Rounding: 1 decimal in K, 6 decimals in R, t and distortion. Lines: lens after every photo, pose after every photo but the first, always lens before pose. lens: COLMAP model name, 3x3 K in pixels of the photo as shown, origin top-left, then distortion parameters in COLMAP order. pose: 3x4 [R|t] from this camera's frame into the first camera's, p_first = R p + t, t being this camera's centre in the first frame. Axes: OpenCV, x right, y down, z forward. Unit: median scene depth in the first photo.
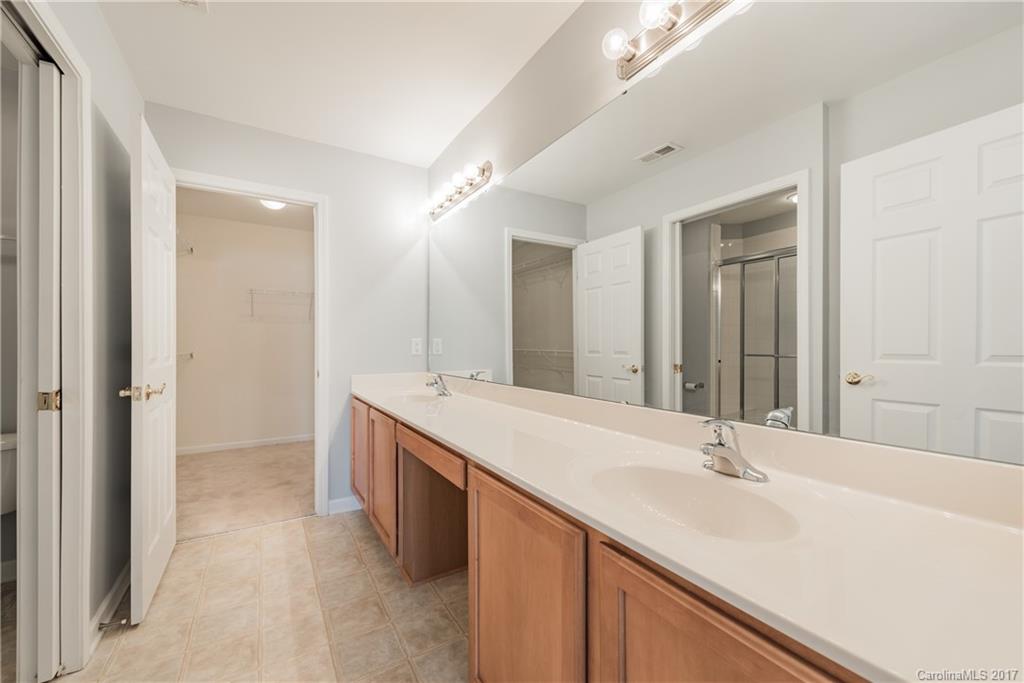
lens RADIAL K [[398.0, 0, 512.7], [0, 398.0, 344.0], [0, 0, 1]] dist [0.004161, -0.001020]
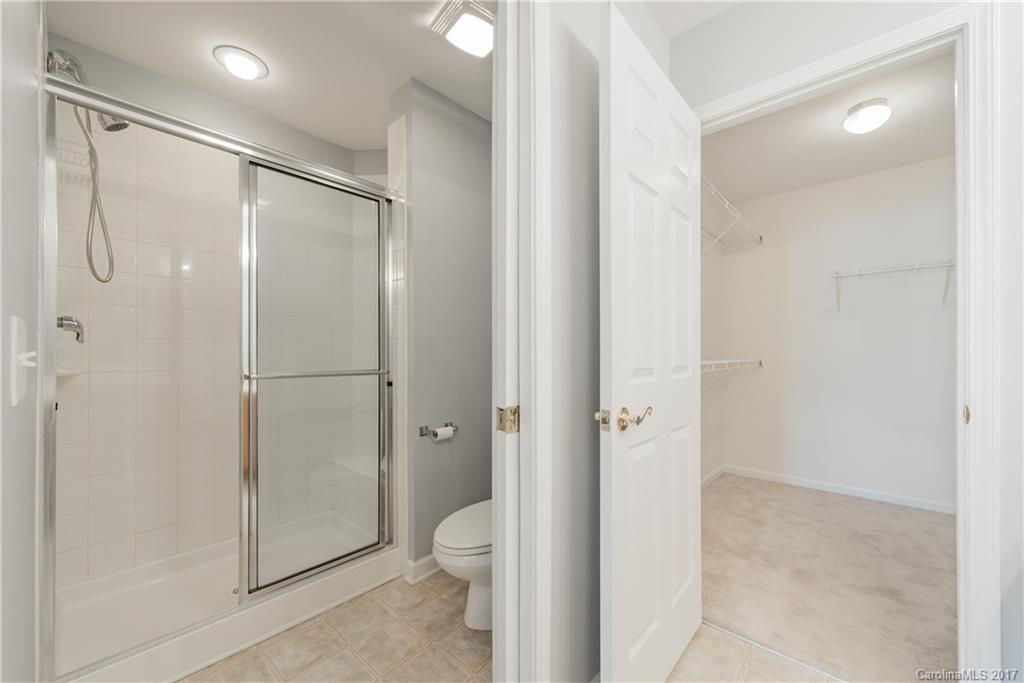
lens RADIAL K [[398.0, 0, 513.1], [0, 398.0, 349.8], [0, 0, 1]] dist [0.004161, -0.001020]
pose [[0.268944, -0.002814, -0.963152, -0.180277], [-0.000071, 0.999996, -0.002942, 0.003665], [0.963156, 0.000859, 0.268942, 0.362302]]
